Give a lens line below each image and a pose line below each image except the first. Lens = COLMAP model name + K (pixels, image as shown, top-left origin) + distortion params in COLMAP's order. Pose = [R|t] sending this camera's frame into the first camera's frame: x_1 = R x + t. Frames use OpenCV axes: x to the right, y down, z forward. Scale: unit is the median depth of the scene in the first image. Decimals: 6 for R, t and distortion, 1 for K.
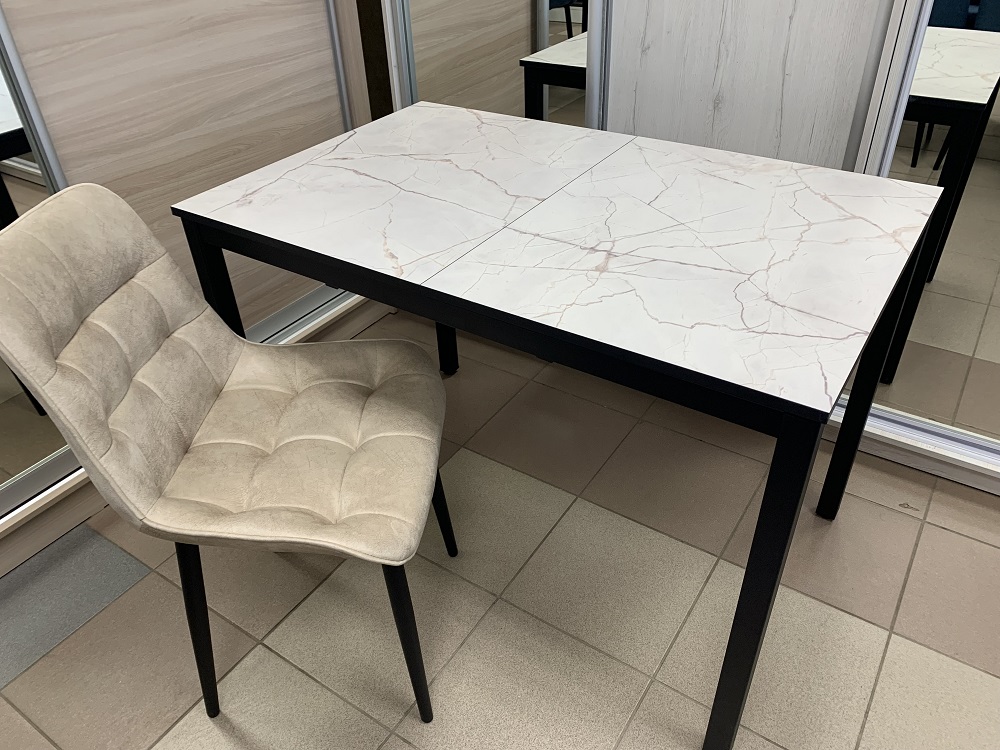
lens RADIAL K [[763.5, 0, 495.4], [0, 763.5, 373.6], [0, 0, 1]] dist [0.007090, -0.003583]
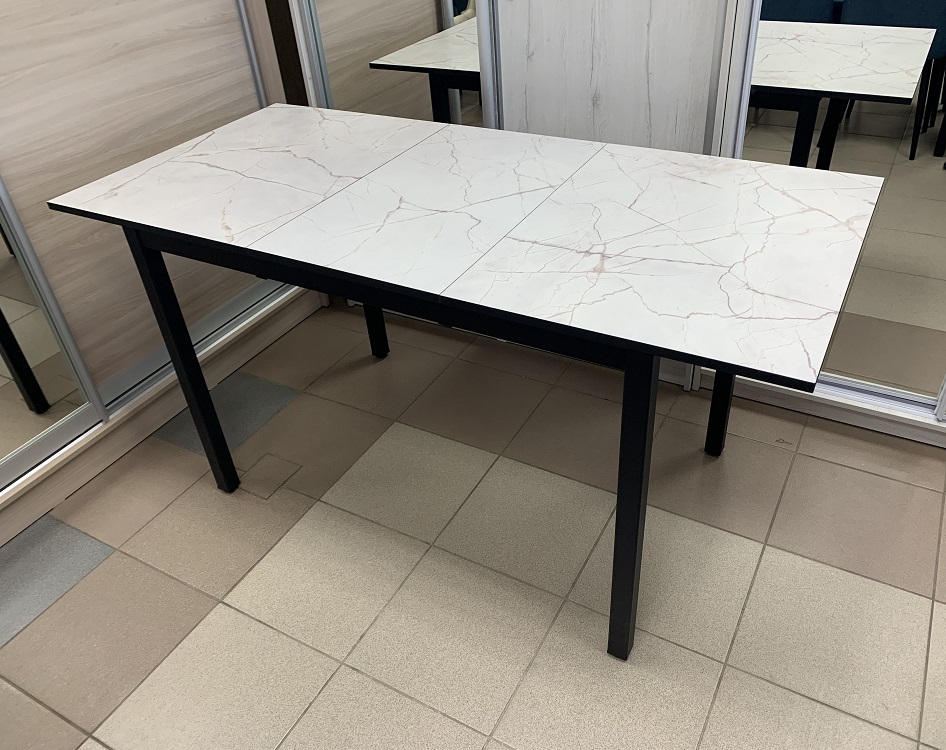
lens RADIAL K [[763.1, 0, 493.2], [0, 763.1, 371.1], [0, 0, 1]] dist [0.007909, -0.004614]
pose [[0.995674, -0.068525, 0.062751, 0.040023], [0.068272, 0.997648, 0.006168, 0.032205], [-0.063026, -0.001858, 0.998010, -0.130859]]
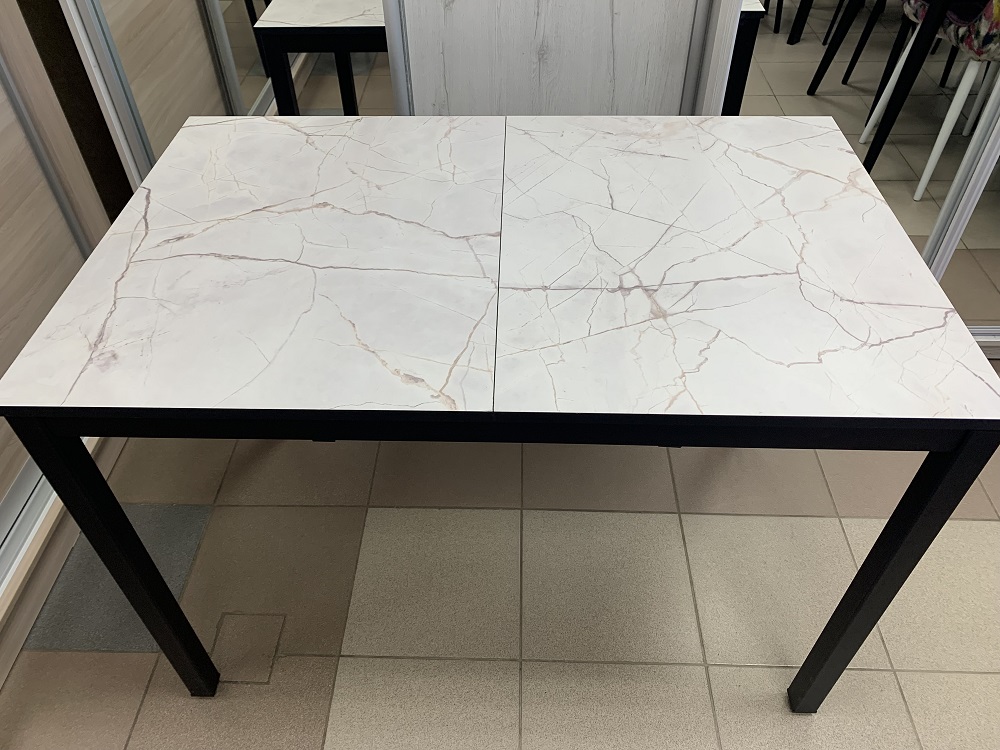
lens RADIAL K [[763.5, 0, 495.4], [0, 763.5, 373.6], [0, 0, 1]] dist [0.007090, -0.003583]
pose [[0.846973, -0.347206, 0.402597, -0.252390], [0.293547, 0.936800, 0.190356, -0.193502], [-0.443245, -0.043046, 0.895366, 0.209887]]
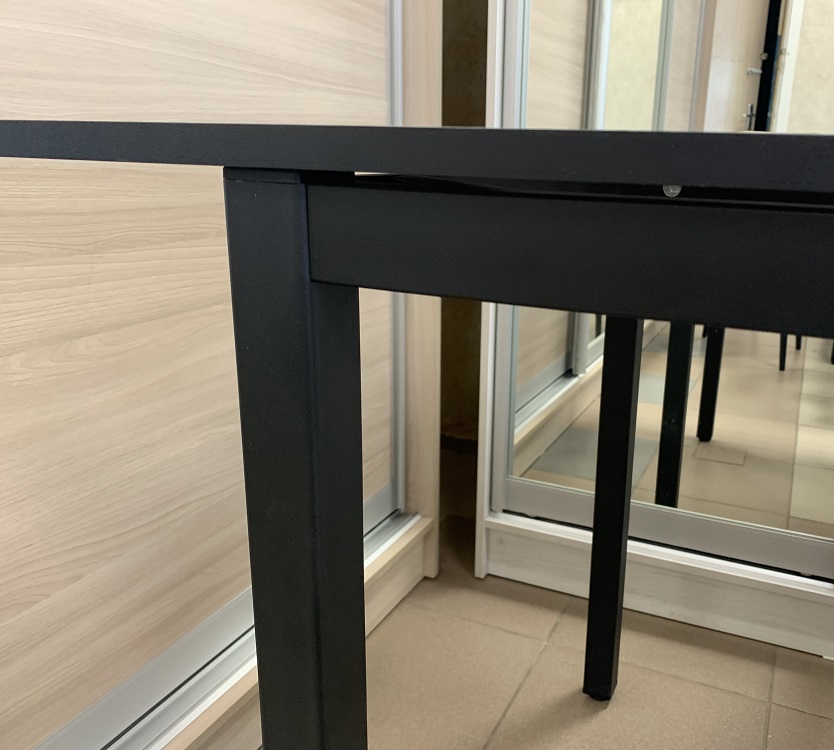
lens RADIAL K [[760.3, 0, 486.8], [0, 760.3, 374.9], [0, 0, 1]] dist [-0.004828, -0.008486]
pose [[0.980799, 0.009275, 0.194799, -0.310045], [0.054644, 0.945787, -0.320159, -0.059760], [-0.187208, 0.324656, 0.927120, 0.655796]]
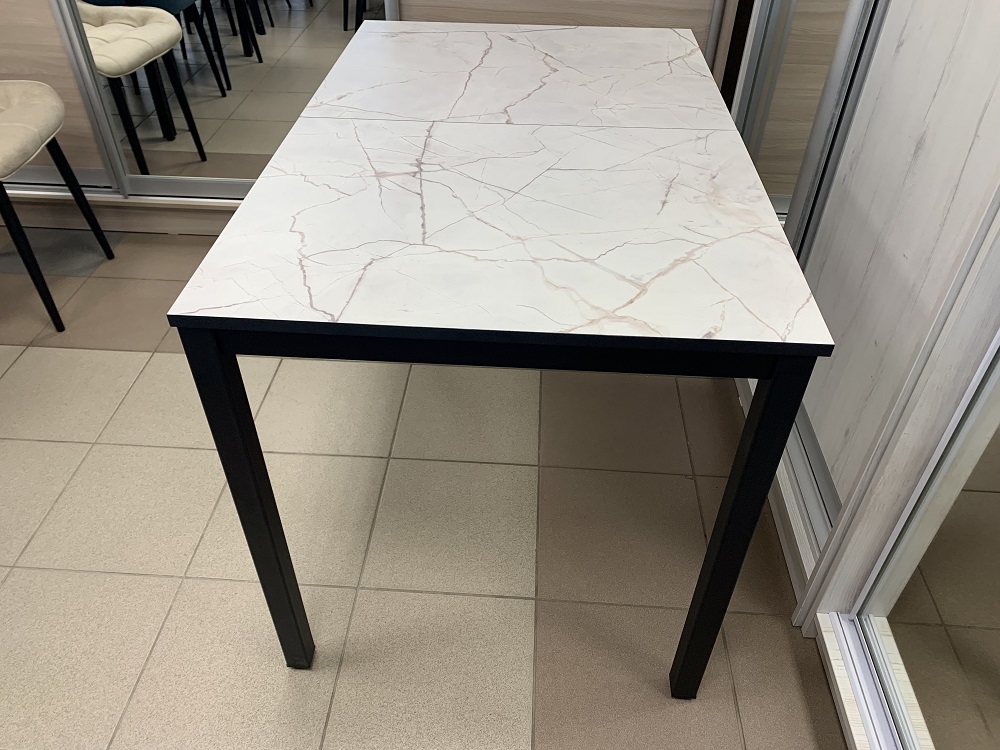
lens RADIAL K [[759.4, 0, 495.2], [0, 759.4, 381.1], [0, 0, 1]] dist [0.002186, -0.003290]
pose [[0.498051, 0.590451, -0.635069, 0.671896], [-0.525246, 0.788145, 0.320849, -0.213370], [0.689972, 0.173769, 0.702668, 0.304187]]
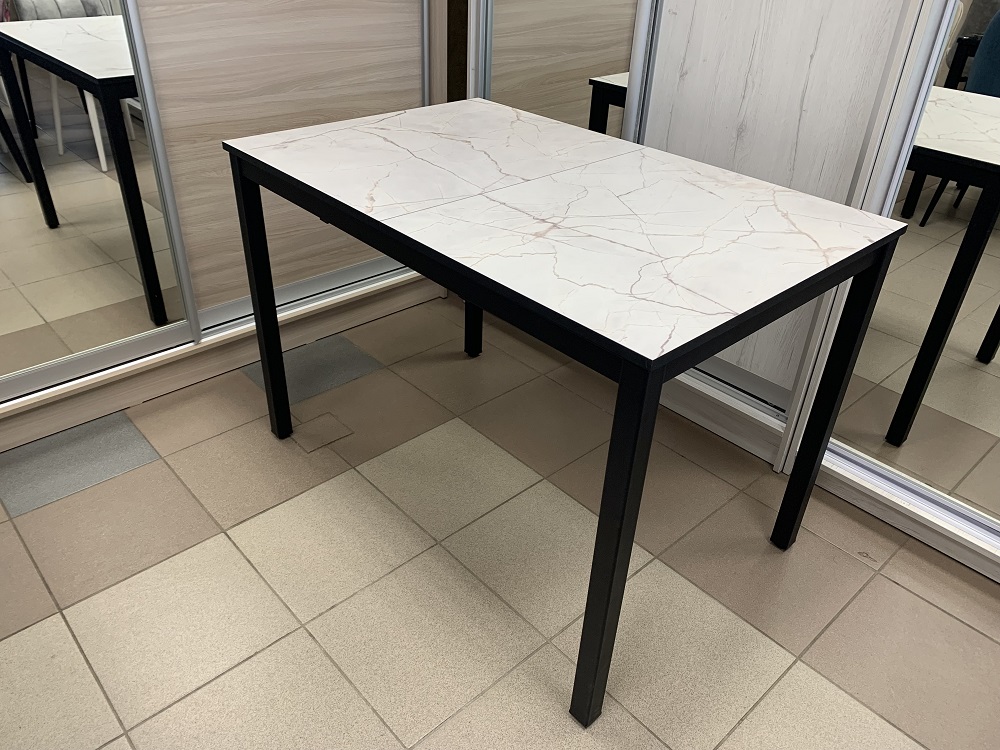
lens RADIAL K [[763.5, 0, 495.4], [0, 763.5, 373.6], [0, 0, 1]] dist [0.007090, -0.003583]
pose [[0.968386, 0.188004, -0.163962, 0.203487], [-0.196655, 0.979733, -0.038083, 0.079329], [0.153480, 0.069123, 0.985731, -0.063805]]
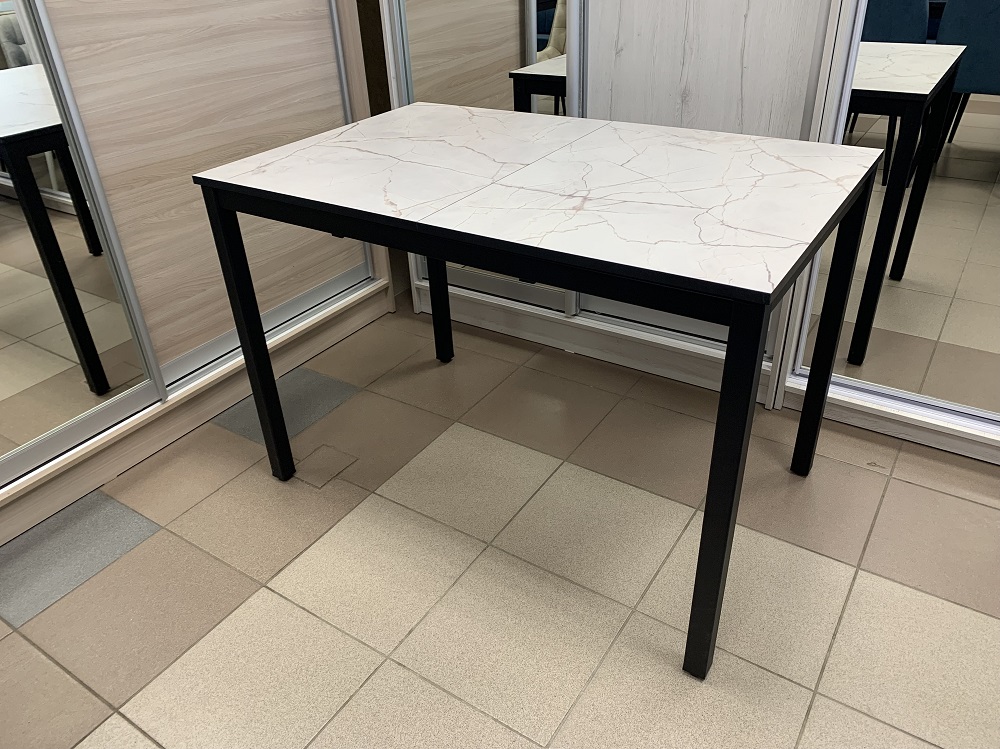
lens RADIAL K [[760.9, 0, 495.9], [0, 760.9, 368.3], [0, 0, 1]] dist [0.007881, -0.002374]
pose [[0.999968, -0.007952, -0.000271, 0.015148], [0.007905, 0.996774, -0.079866, 0.126487], [0.000905, 0.079862, 0.996806, -0.069098]]
